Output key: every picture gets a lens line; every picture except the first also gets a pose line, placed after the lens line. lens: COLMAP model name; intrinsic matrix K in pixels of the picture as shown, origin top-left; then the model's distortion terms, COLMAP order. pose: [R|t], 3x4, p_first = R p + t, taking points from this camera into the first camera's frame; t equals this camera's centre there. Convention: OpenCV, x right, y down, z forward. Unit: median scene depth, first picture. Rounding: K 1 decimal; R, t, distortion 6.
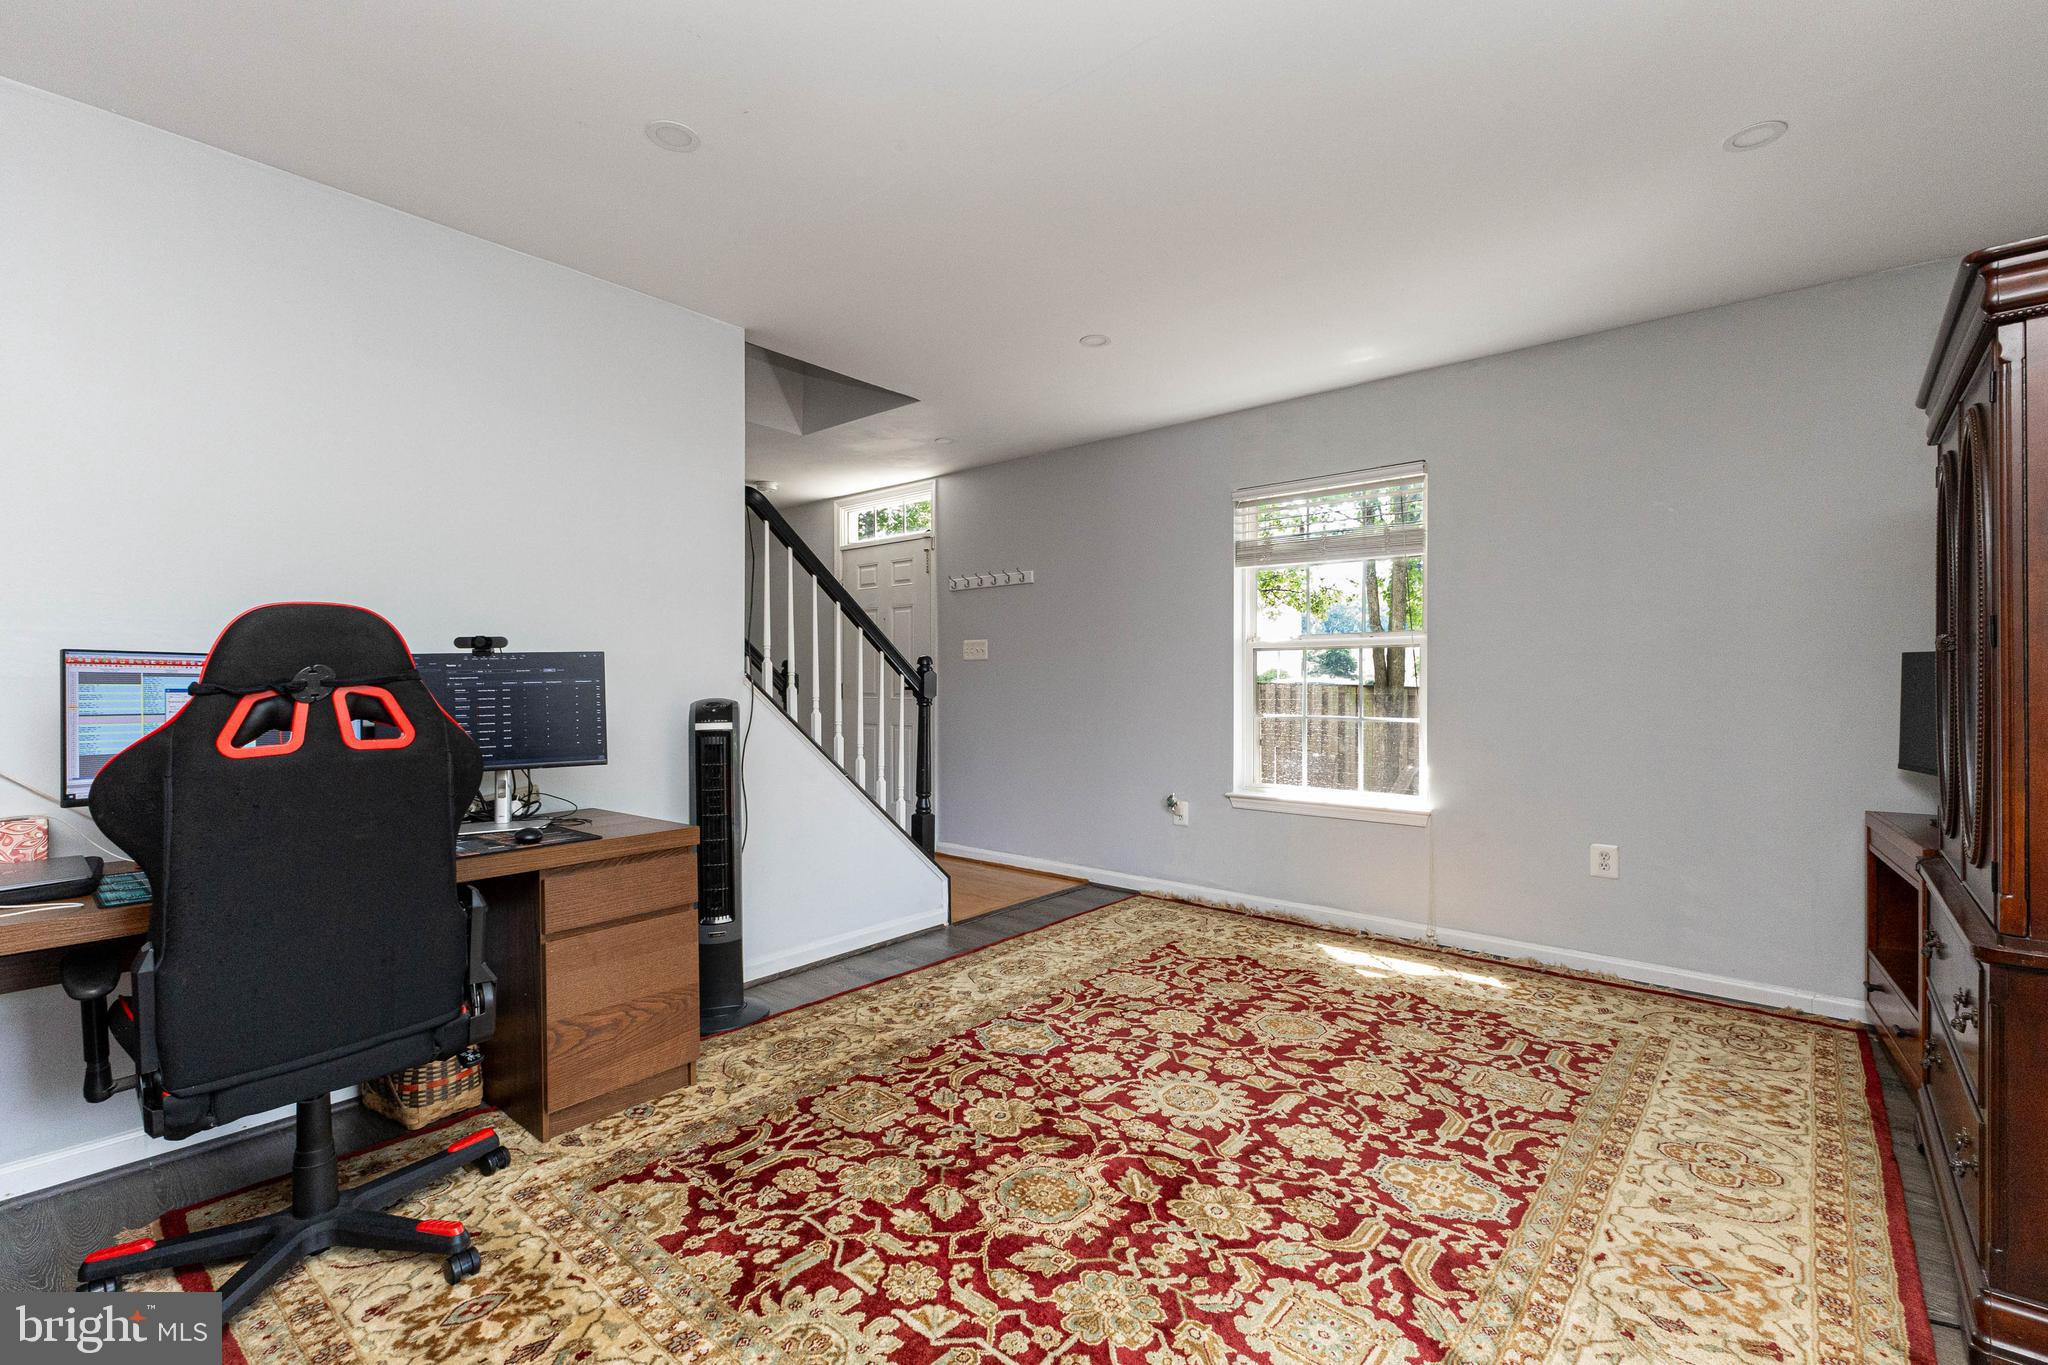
lens RADIAL K [[891.8, 0, 1013.9], [0, 891.8, 686.1], [0, 0, 1]] dist [0.002580, 0.000038]
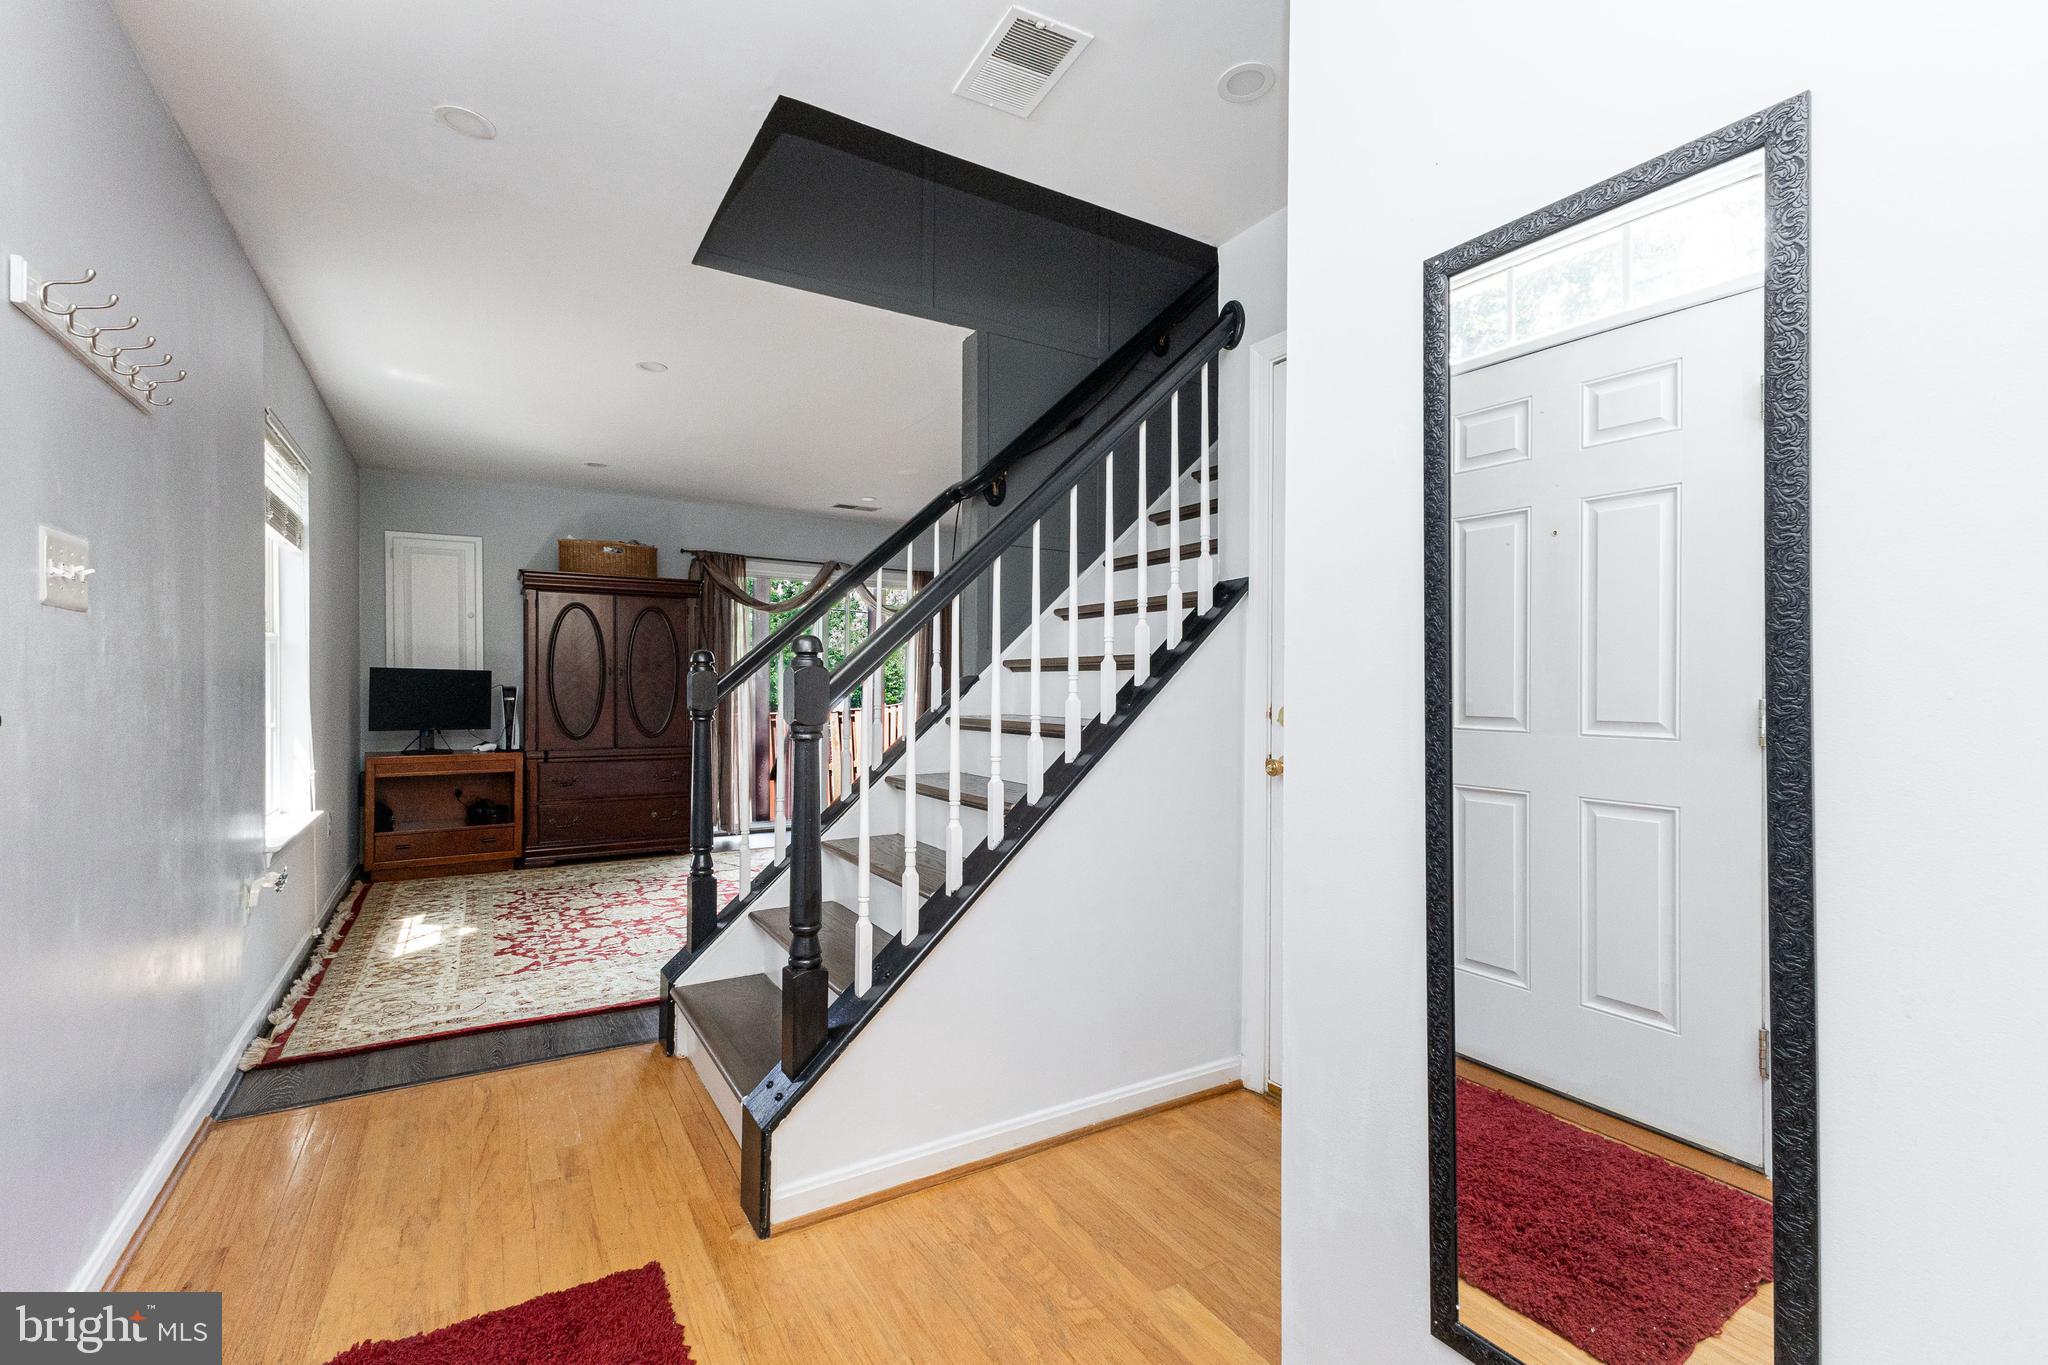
lens RADIAL K [[891.8, 0, 1024.4], [0, 891.8, 684.7], [0, 0, 1]] dist [0.002580, 0.000038]
pose [[-0.956911, -0.005555, 0.290328, -0.616750], [-0.005003, 0.999984, 0.002643, -0.011536], [-0.290338, 0.001077, -0.956924, 1.805971]]
